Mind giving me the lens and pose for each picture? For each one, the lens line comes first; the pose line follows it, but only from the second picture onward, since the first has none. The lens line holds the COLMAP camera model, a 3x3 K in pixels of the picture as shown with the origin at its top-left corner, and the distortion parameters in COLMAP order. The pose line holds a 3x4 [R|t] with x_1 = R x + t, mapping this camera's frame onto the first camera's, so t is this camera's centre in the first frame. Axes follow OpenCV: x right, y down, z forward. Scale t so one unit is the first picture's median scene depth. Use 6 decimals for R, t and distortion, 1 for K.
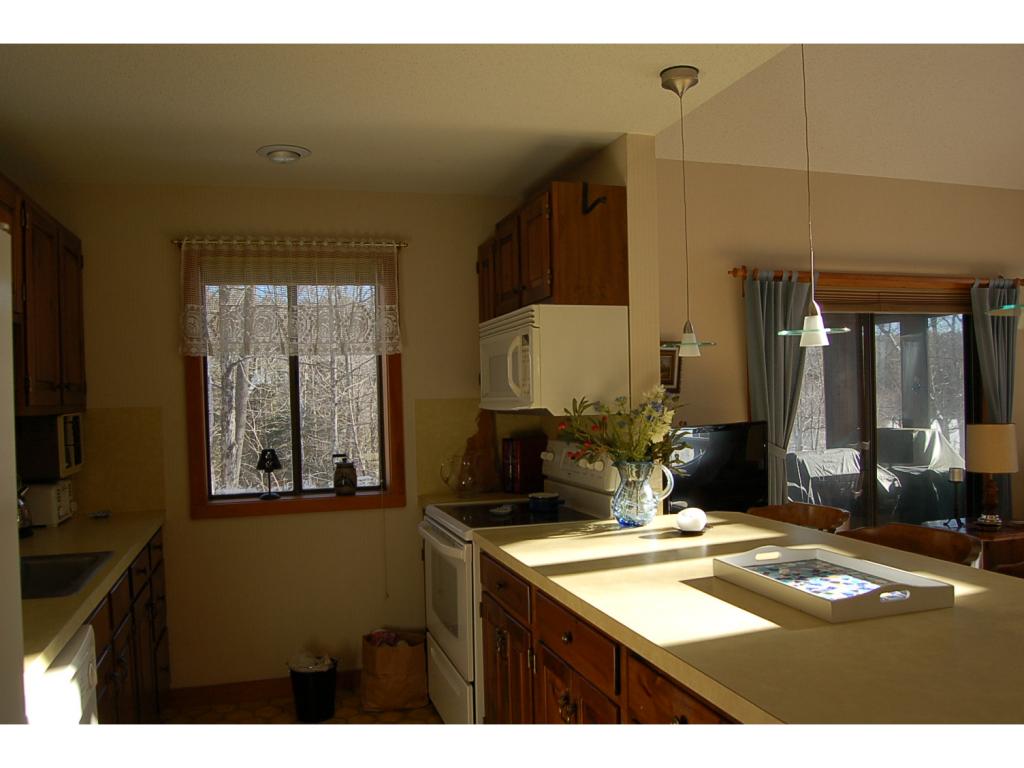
lens RADIAL K [[807.2, 0, 499.6], [0, 807.2, 399.2], [0, 0, 1]] dist [-0.099333, 0.042998]
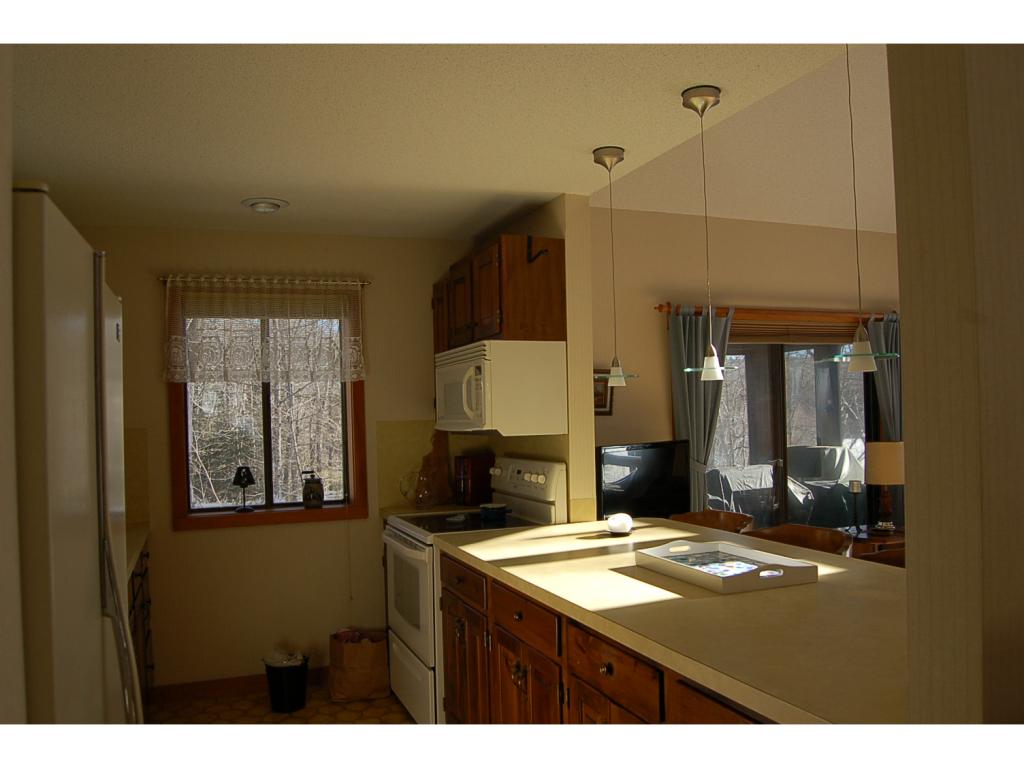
lens RADIAL K [[807.2, 0, 499.6], [0, 807.2, 399.2], [0, 0, 1]] dist [-0.099333, 0.042998]
pose [[0.997143, 0.000412, 0.075531, -0.020869], [0.001490, 0.999683, -0.025115, -0.002487], [-0.075517, 0.025156, 0.996827, -0.131834]]
